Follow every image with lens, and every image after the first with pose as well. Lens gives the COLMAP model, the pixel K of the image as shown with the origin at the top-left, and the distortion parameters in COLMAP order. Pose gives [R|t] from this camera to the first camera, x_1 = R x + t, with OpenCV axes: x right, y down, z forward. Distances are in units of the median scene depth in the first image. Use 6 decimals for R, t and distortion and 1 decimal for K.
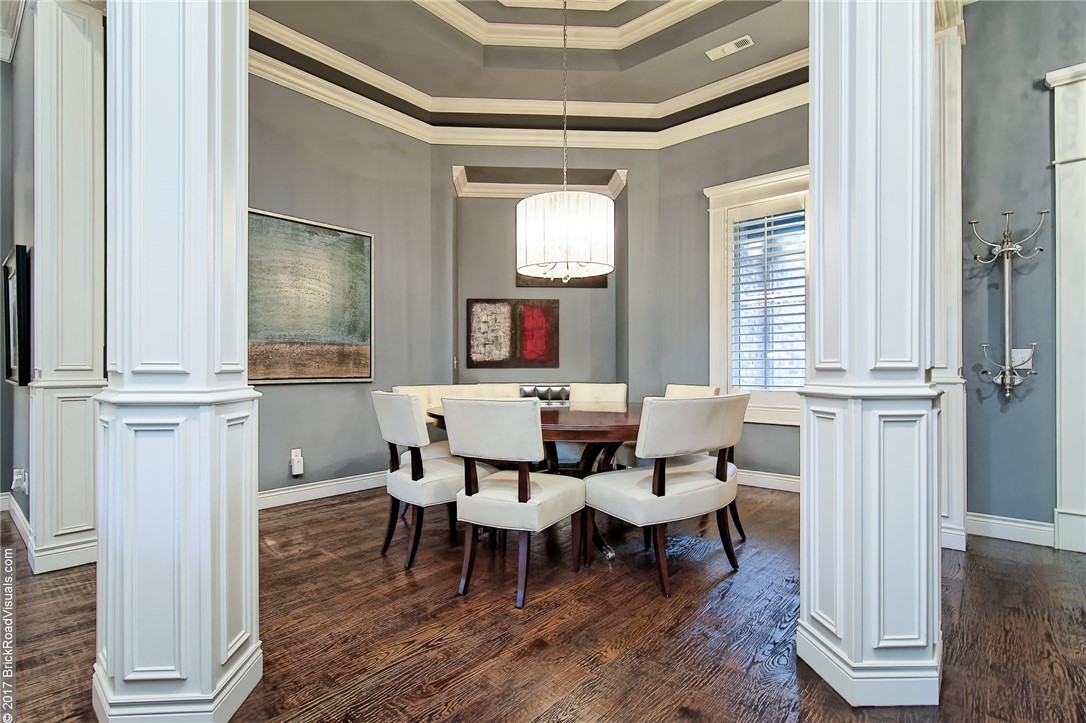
lens RADIAL K [[525.5, 0, 545.4], [0, 525.5, 366.9], [0, 0, 1]] dist [0.005591, -0.000796]
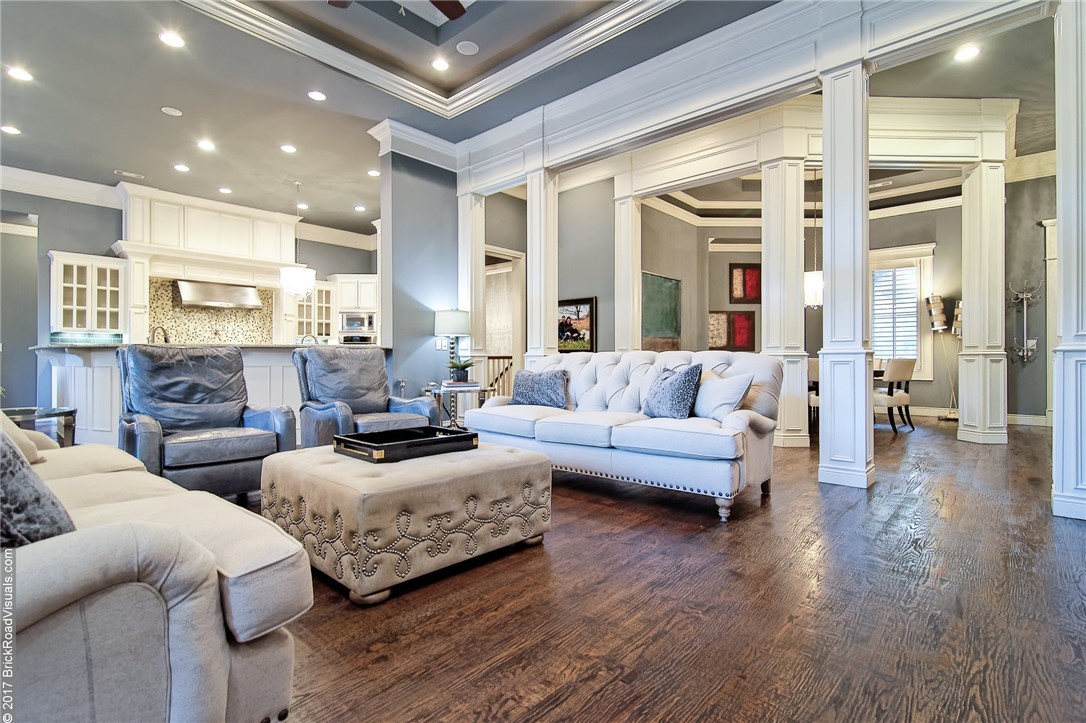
lens RADIAL K [[525.5, 0, 540.9], [0, 525.5, 358.4], [0, 0, 1]] dist [0.005591, -0.000796]
pose [[0.999912, -0.002449, -0.013035, -1.126609], [0.002494, 0.999991, 0.003502, 0.030547], [0.013027, -0.003534, 0.999909, -1.240066]]
